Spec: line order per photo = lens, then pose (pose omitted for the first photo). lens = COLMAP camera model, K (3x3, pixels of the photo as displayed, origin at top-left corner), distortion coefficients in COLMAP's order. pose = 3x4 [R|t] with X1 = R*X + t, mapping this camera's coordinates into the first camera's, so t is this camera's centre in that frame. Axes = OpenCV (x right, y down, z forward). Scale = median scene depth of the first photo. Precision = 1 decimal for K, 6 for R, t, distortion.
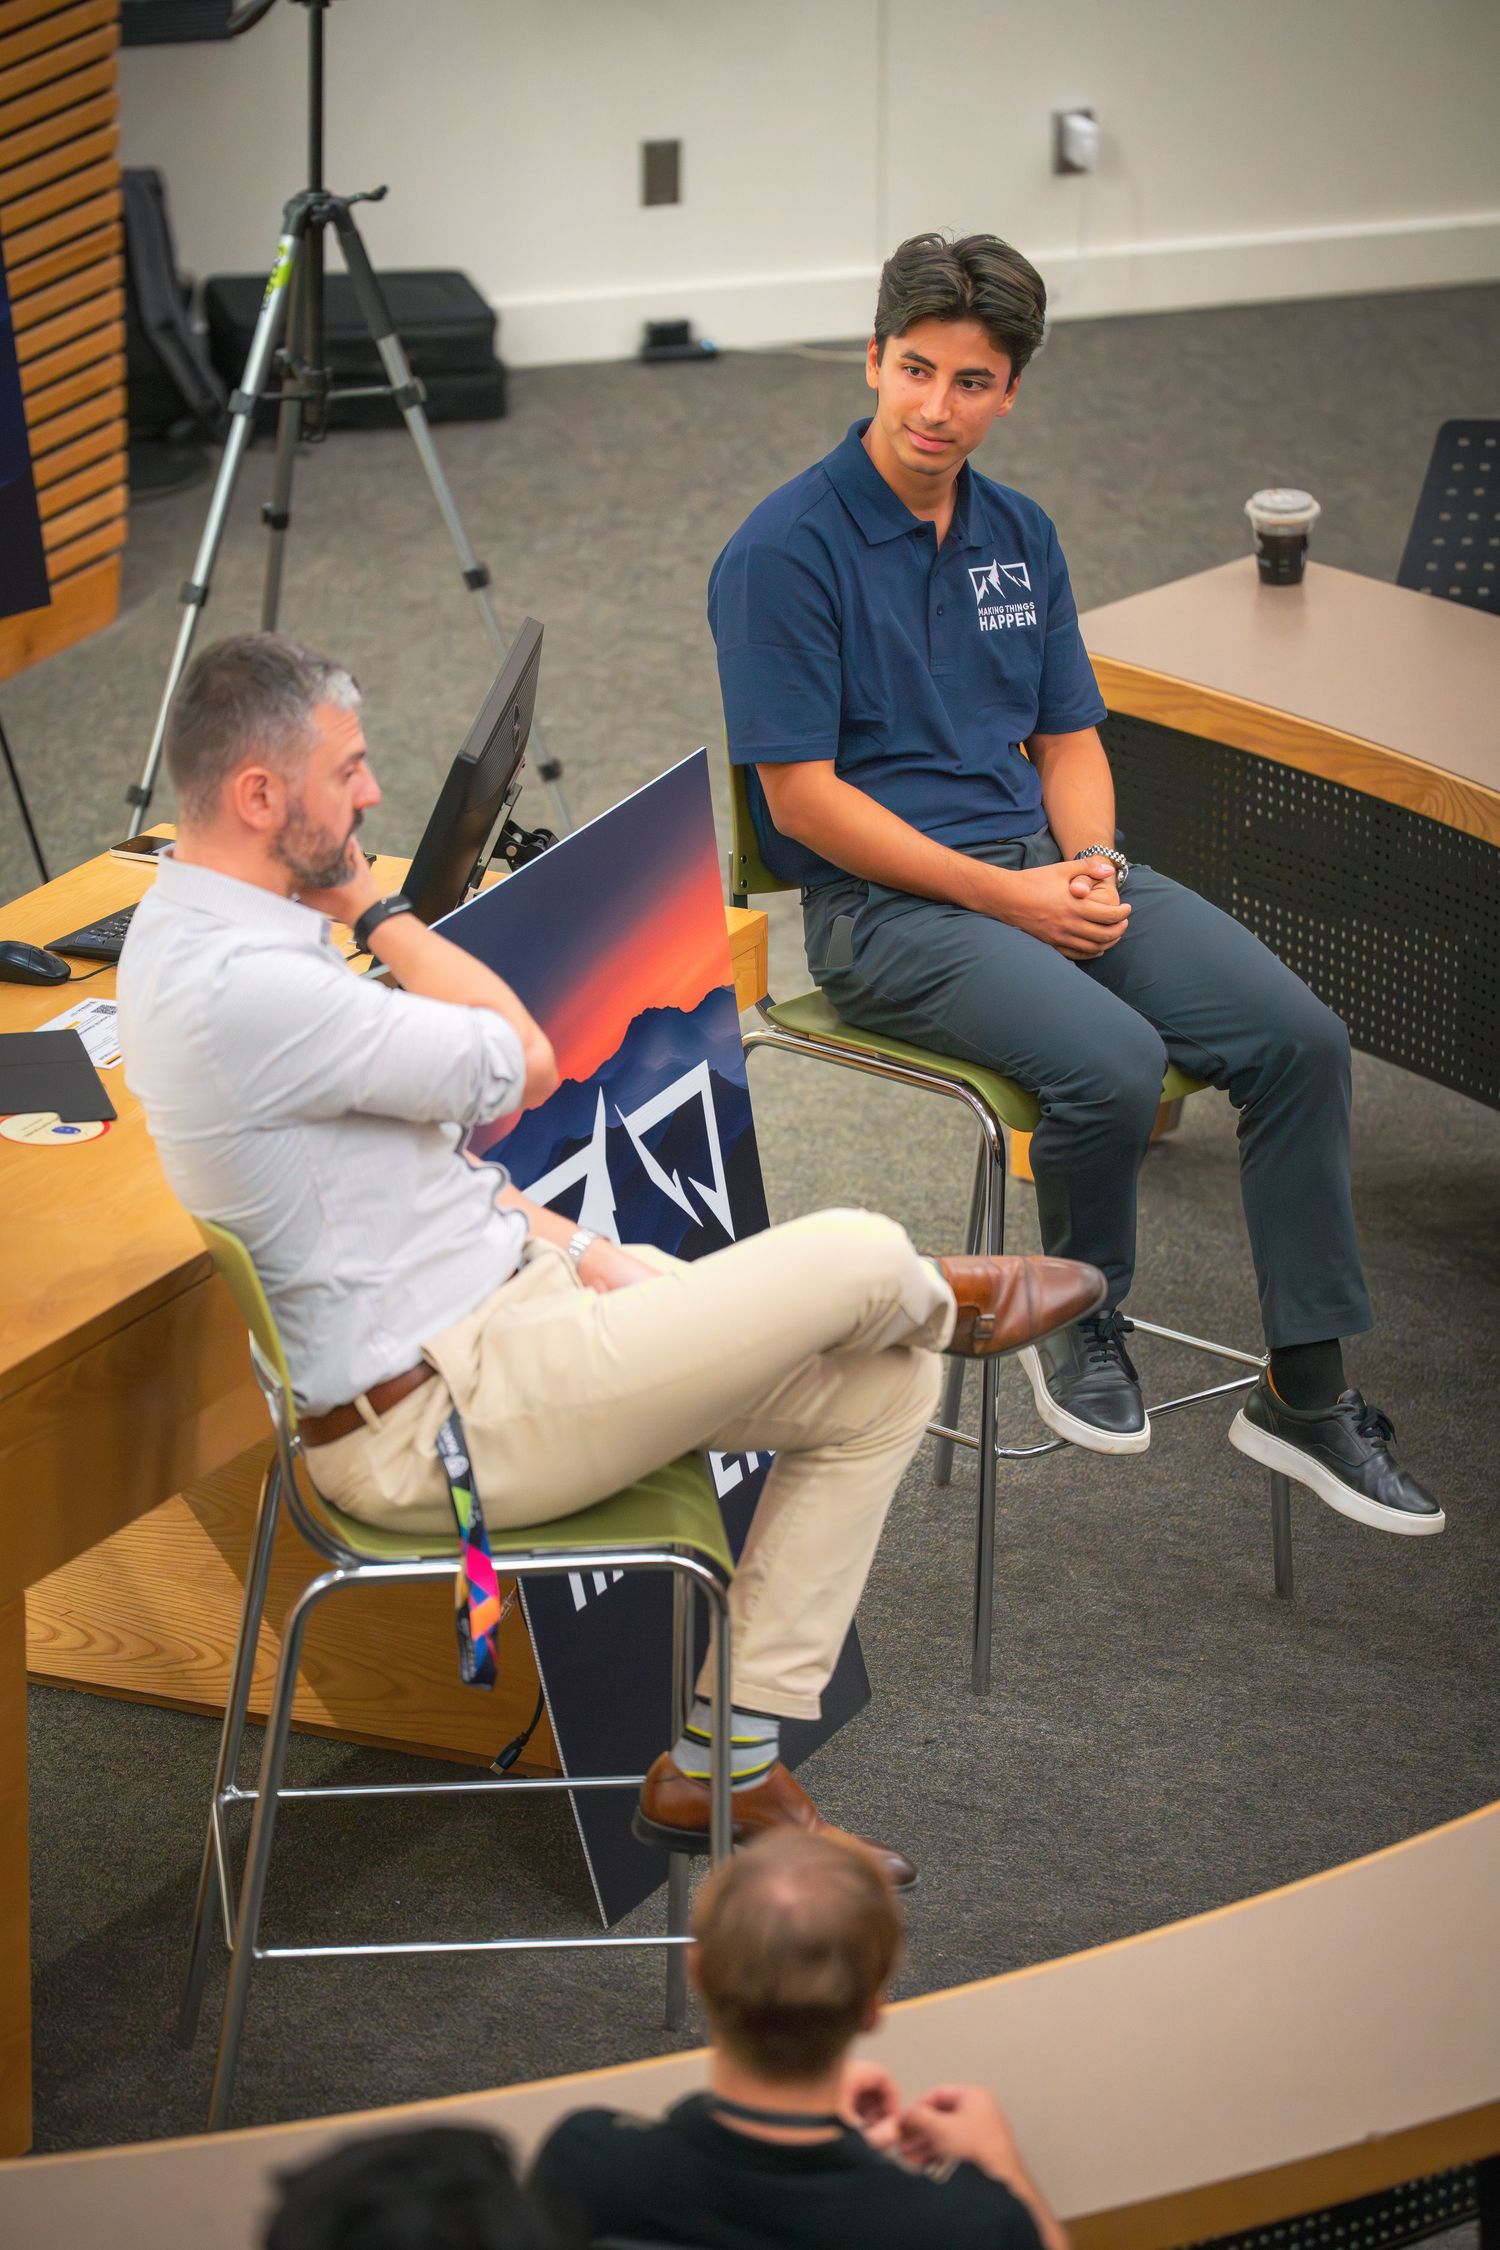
lens RADIAL K [[12584.7, 0, 744.2], [0, 12584.7, 1129.7], [0, 0, 1]] dist [0.240439, -12.527430]
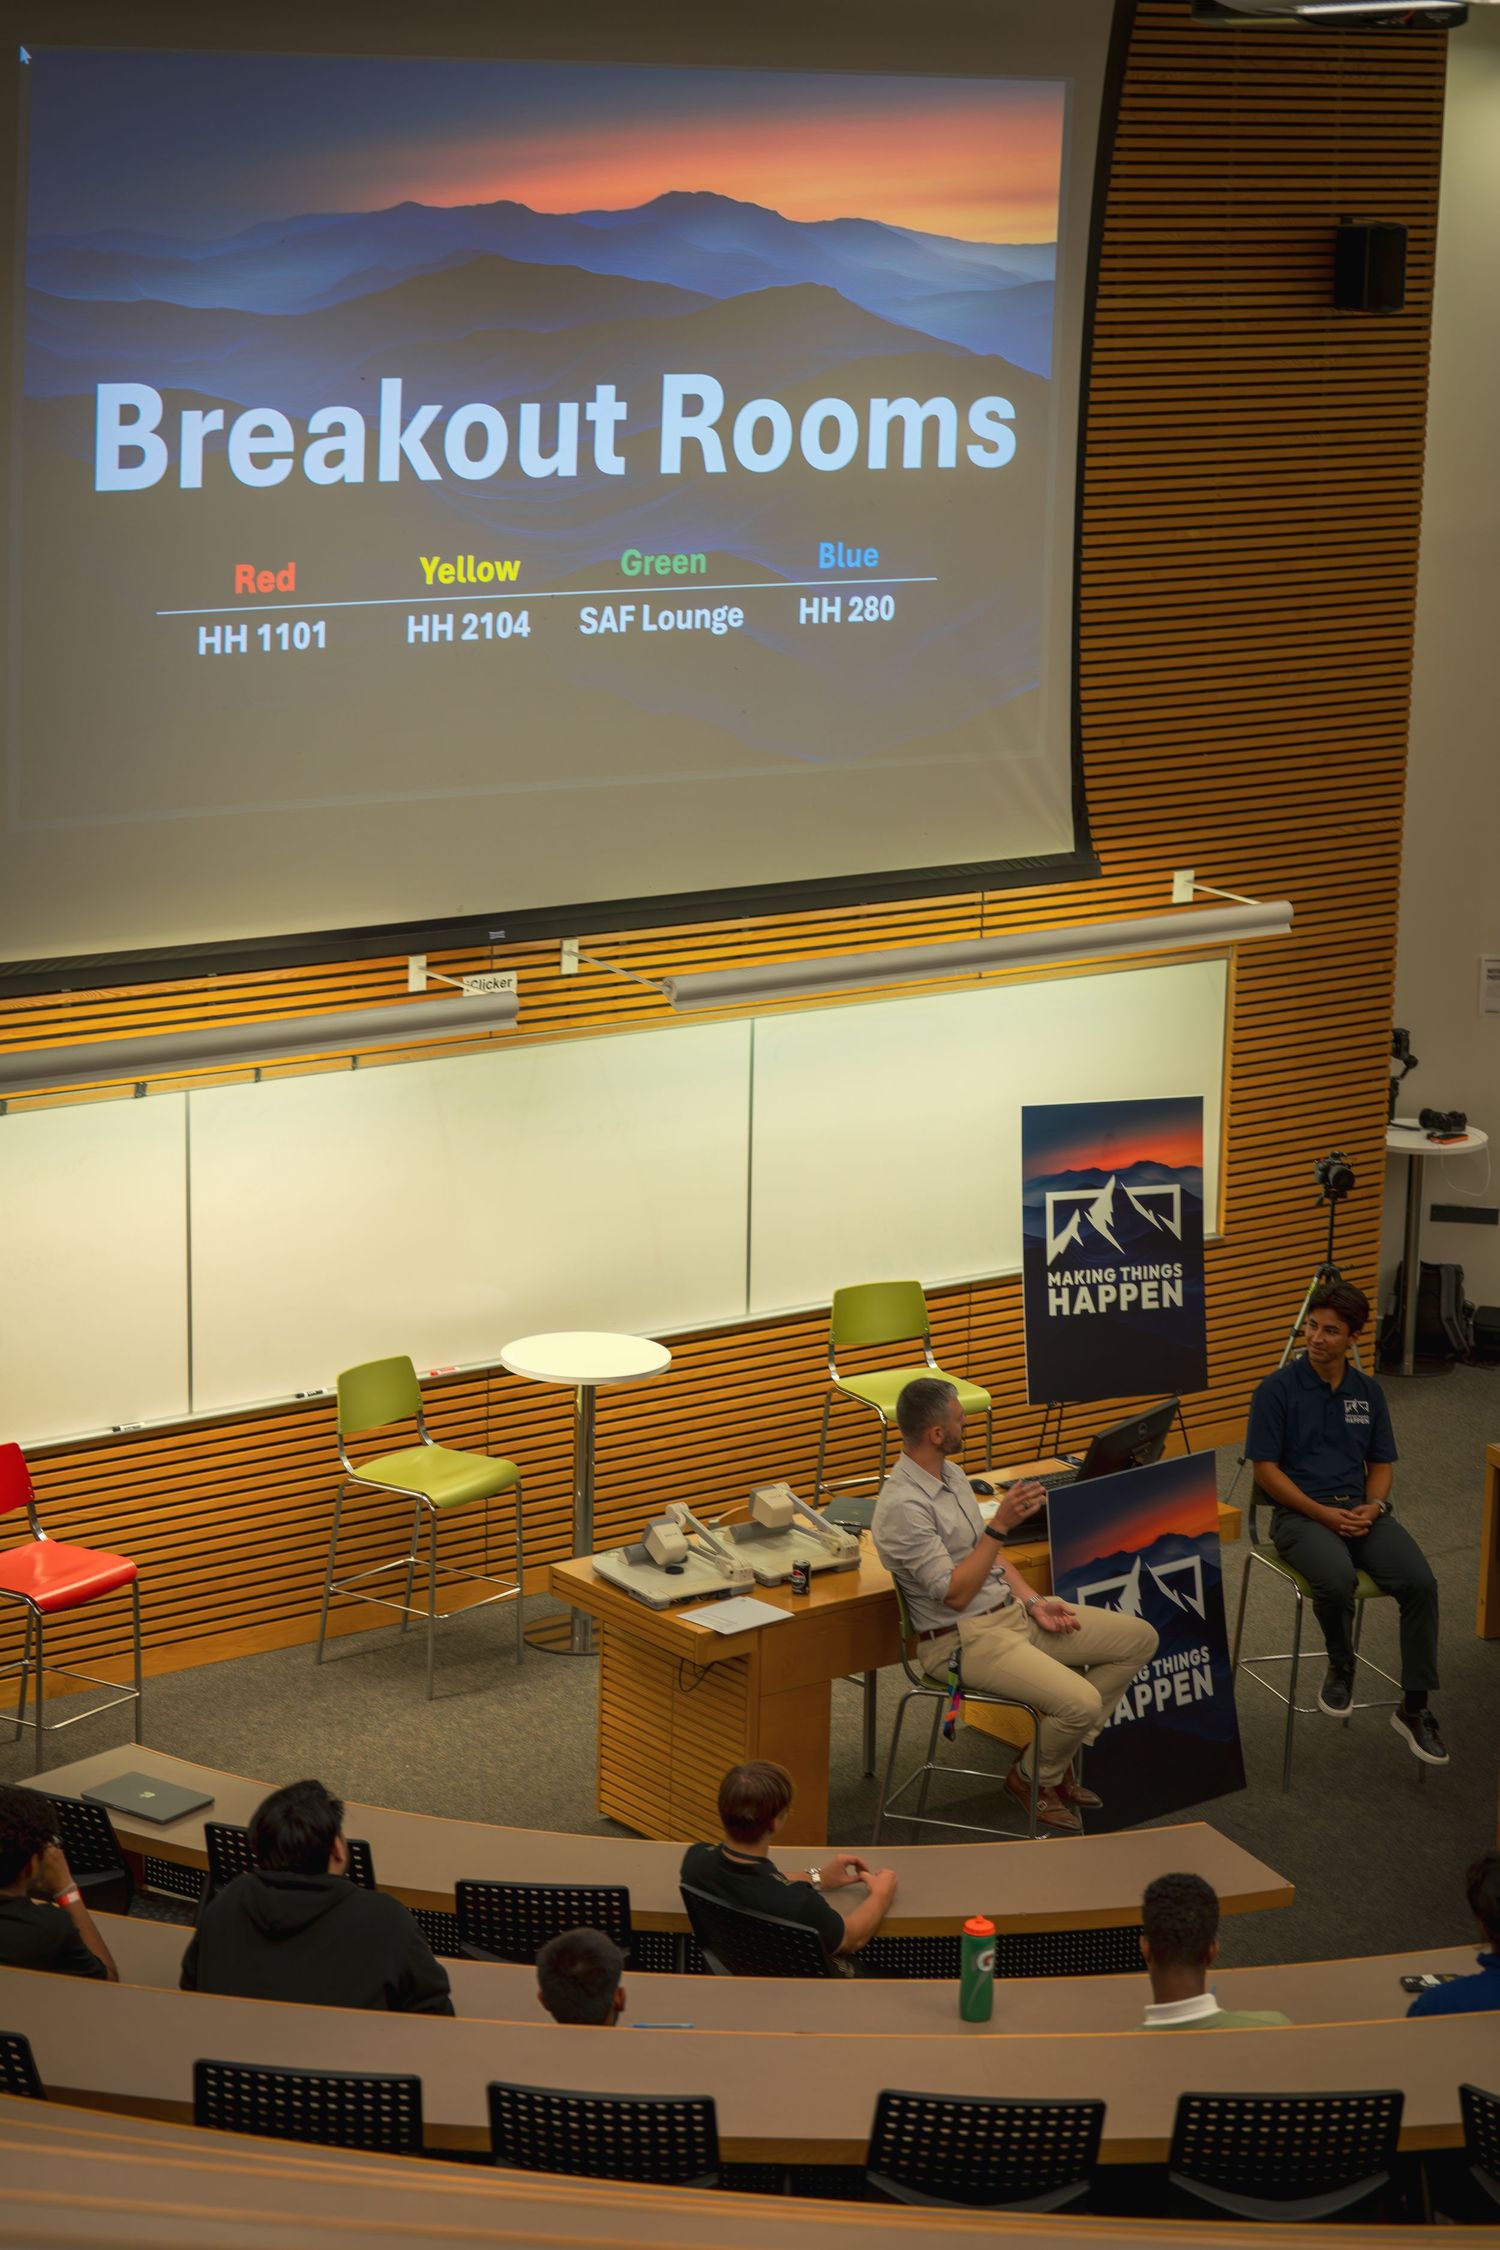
lens RADIAL K [[4563.8, 0, 776.8], [0, 4563.8, 1129.1], [0, 0, 1]] dist [0.028046, -0.342569]
pose [[0.900281, 0.114906, -0.419871, 0.340240], [-0.158242, 0.984933, -0.069754, -0.013536], [0.405530, 0.129239, 0.904899, -0.007812]]
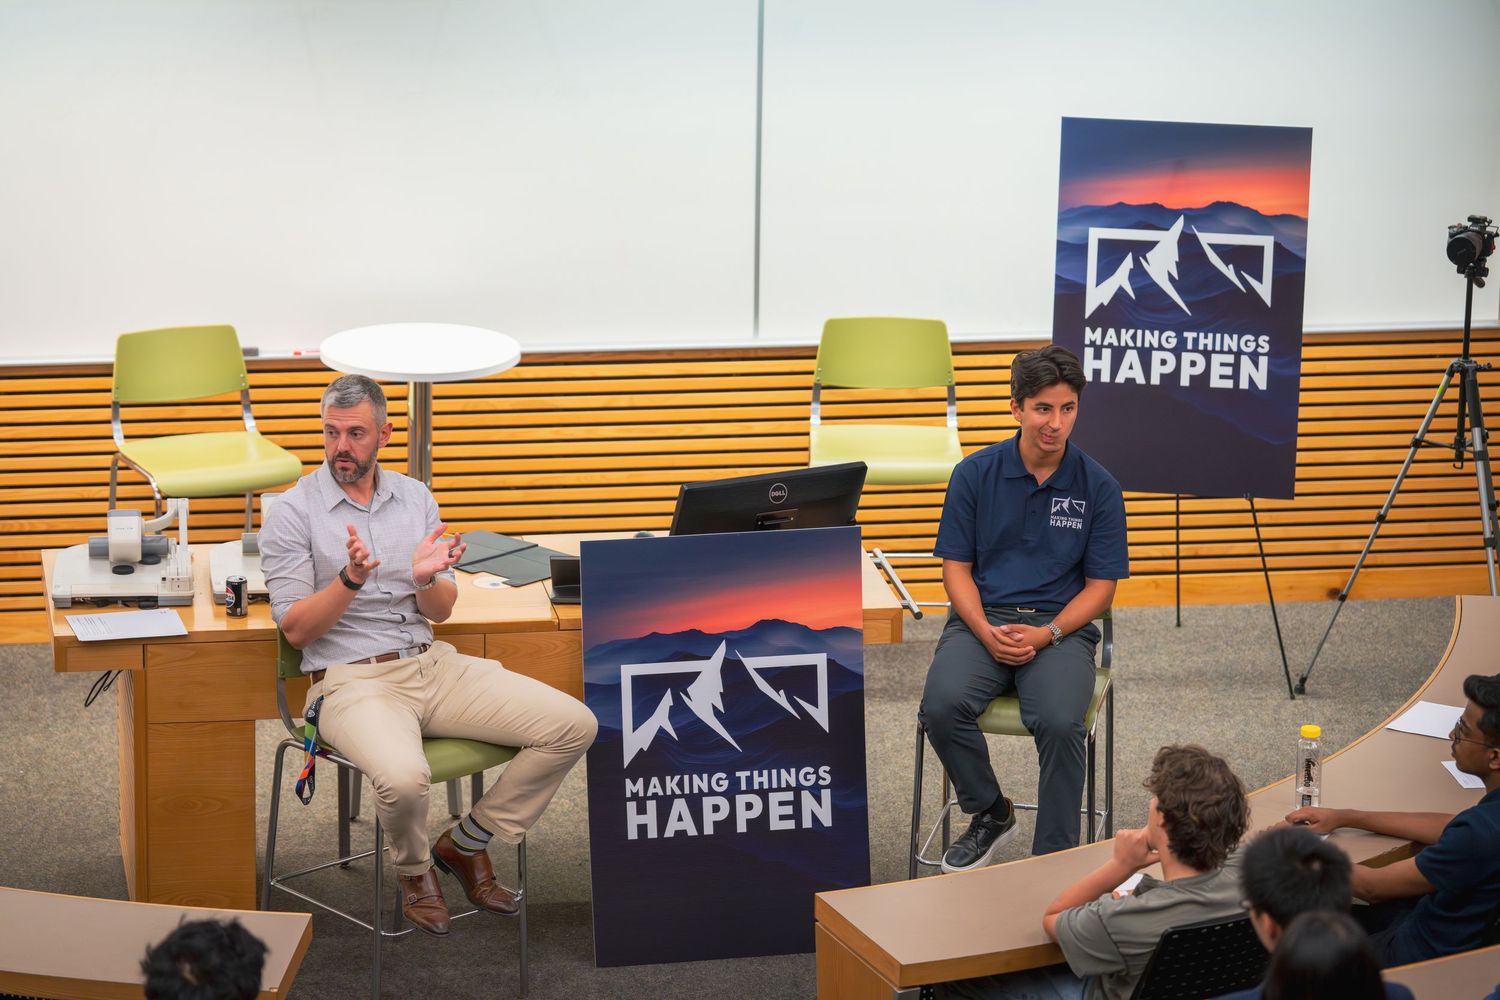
lens RADIAL K [[5503.0, 0, 745.0], [0, 5503.0, 502.0], [0, 0, 1]] dist [0.086430, -1.056380]
pose [[0.584570, 0.230674, -0.777861, 0.783254], [-0.268722, 0.959666, 0.082640, -0.113814], [0.765550, 0.160720, 0.622979, 0.339428]]
